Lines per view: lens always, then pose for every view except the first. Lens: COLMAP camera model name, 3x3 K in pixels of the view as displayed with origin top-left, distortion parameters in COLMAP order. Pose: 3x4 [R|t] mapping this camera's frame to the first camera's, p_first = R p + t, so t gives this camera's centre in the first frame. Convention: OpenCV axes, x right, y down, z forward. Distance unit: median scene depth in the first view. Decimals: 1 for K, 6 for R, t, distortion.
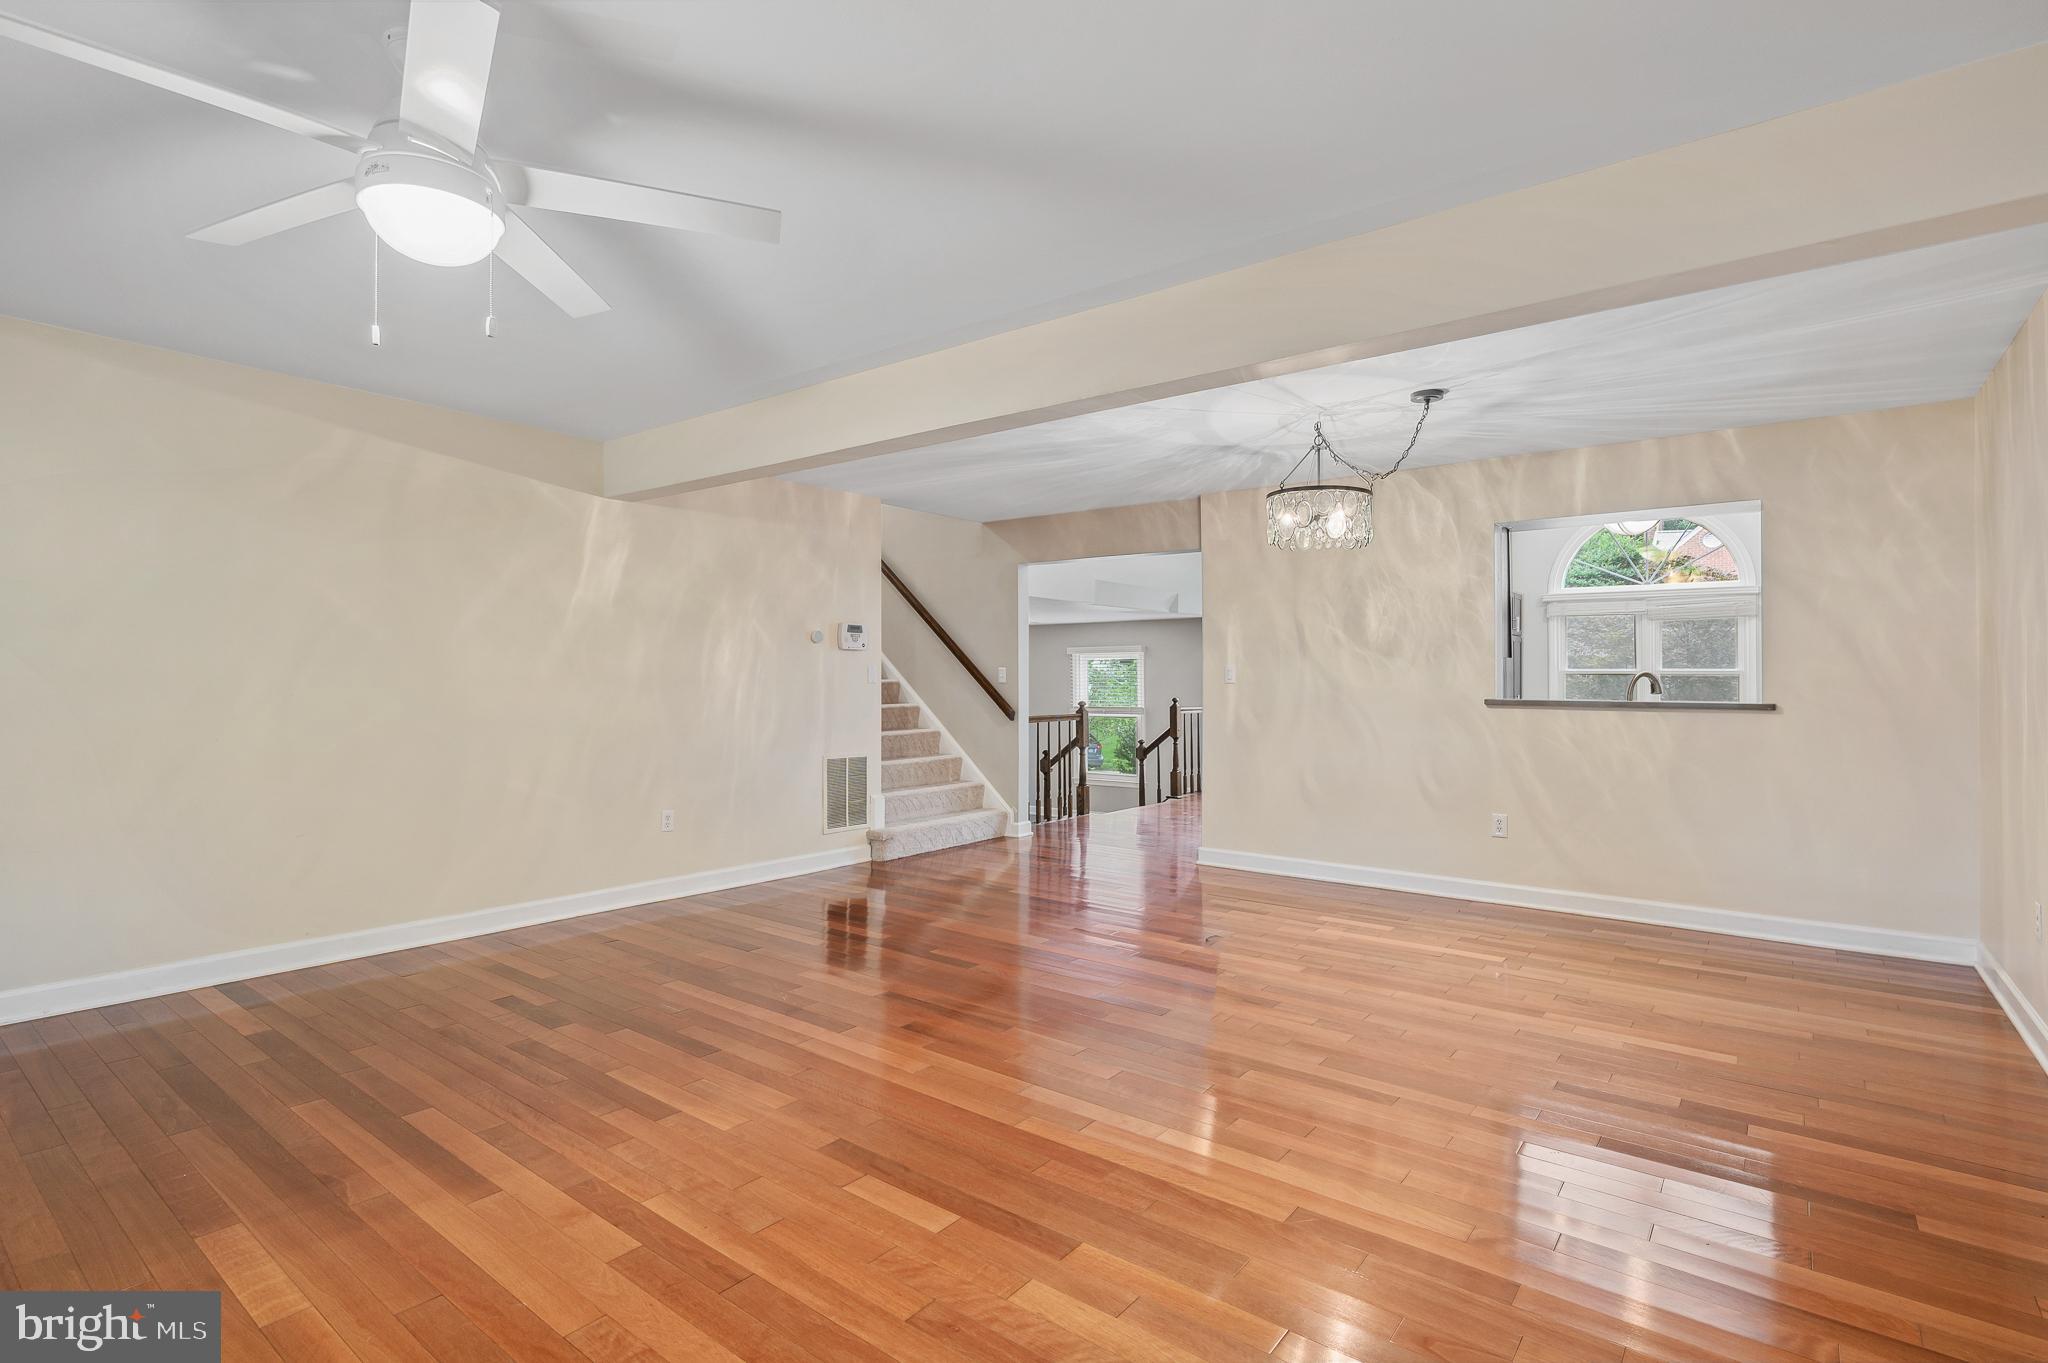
lens RADIAL K [[989.5, 0, 1029.0], [0, 989.5, 682.4], [0, 0, 1]] dist [0.001075, 0.000321]
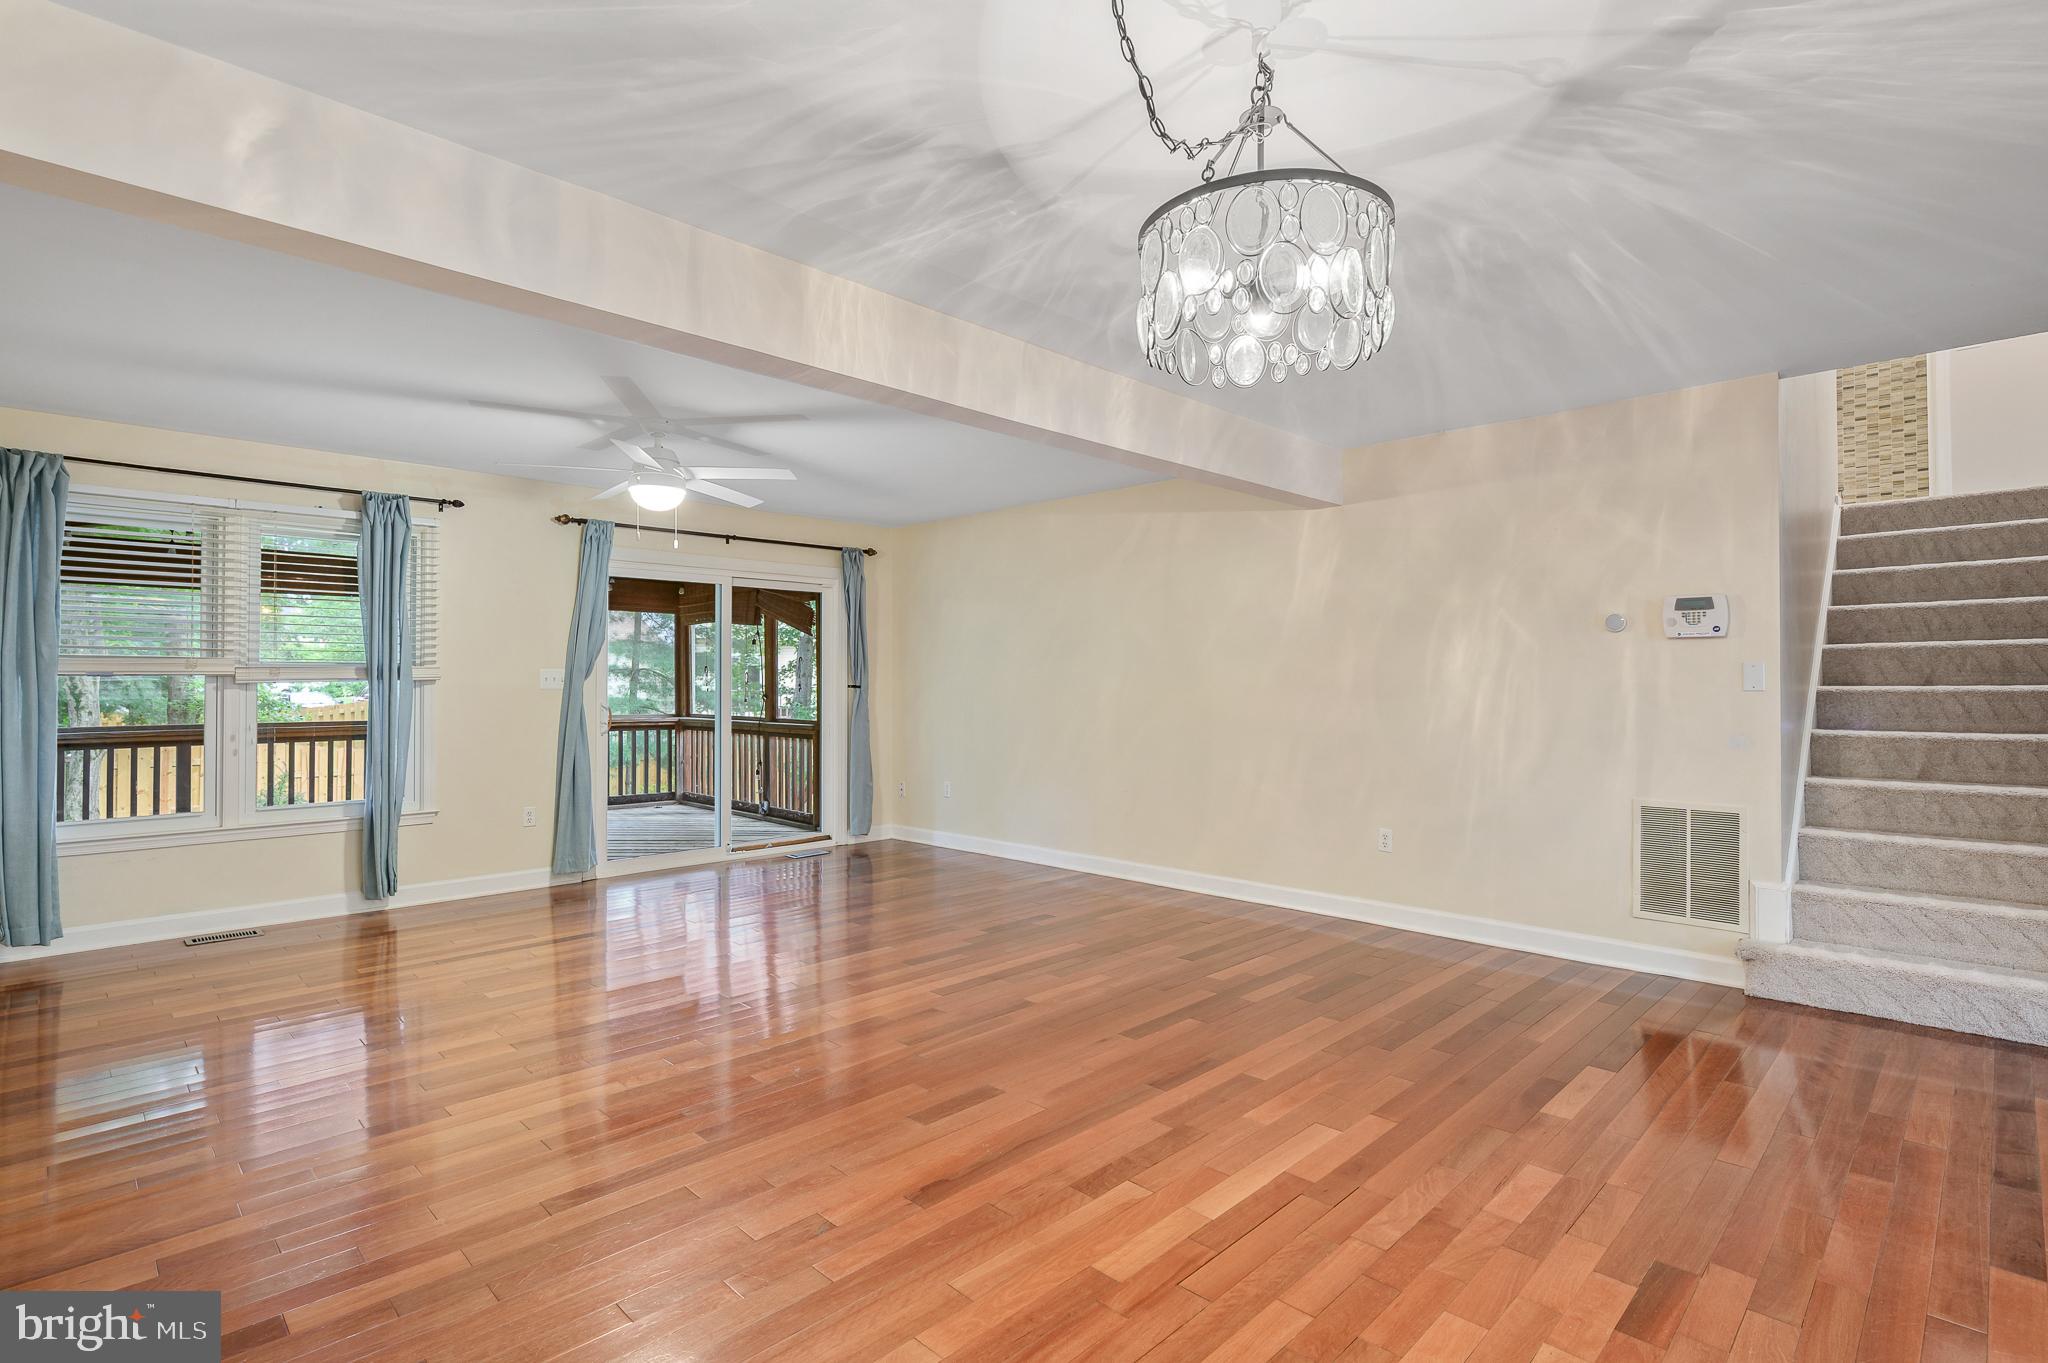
lens RADIAL K [[989.5, 0, 1030.4], [0, 989.5, 683.5], [0, 0, 1]] dist [0.001075, 0.000321]
pose [[-0.123486, -0.008482, -0.992310, 0.509706], [-0.001705, 0.999964, -0.008336, 0.002172], [0.992345, 0.000662, -0.123496, 0.680356]]
